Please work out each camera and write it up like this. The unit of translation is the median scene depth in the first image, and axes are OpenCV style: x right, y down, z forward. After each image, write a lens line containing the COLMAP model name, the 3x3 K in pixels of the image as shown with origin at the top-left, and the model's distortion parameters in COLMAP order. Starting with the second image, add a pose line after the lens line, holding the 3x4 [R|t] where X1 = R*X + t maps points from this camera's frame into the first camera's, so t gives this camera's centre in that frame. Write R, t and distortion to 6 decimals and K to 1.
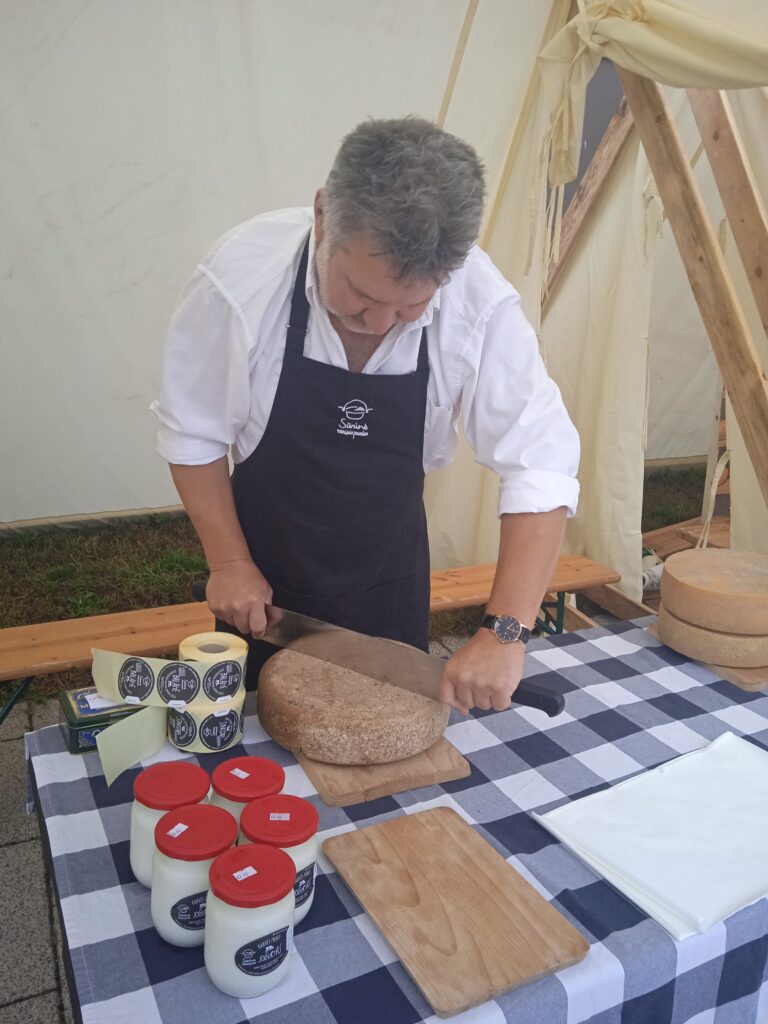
lens RADIAL K [[844.5, 0, 384.0], [0, 844.5, 512.0], [0, 0, 1]] dist [0.003802, -0.010609]
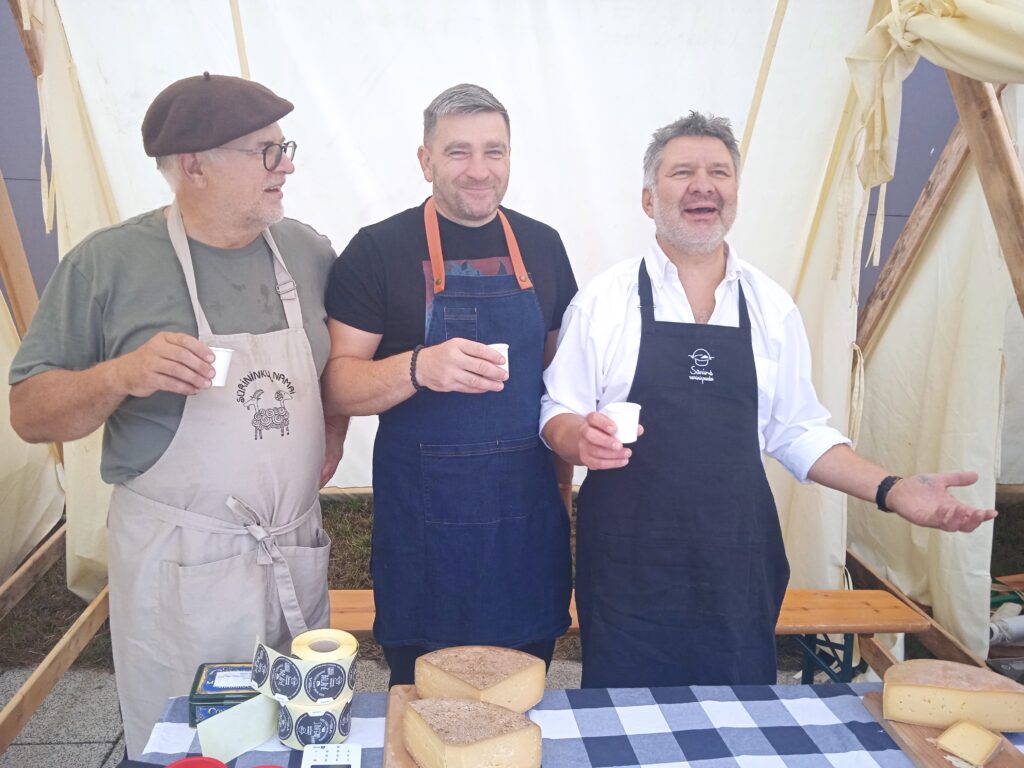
lens RADIAL K [[852.6, 0, 512.0], [0, 852.6, 384.0], [0, 0, 1]] dist [-0.006877, -0.006159]
pose [[0.936653, 0.057261, -0.345547, 0.184303], [-0.098597, 0.989757, -0.103246, -0.039117], [0.336095, 0.130775, 0.932705, 0.026534]]
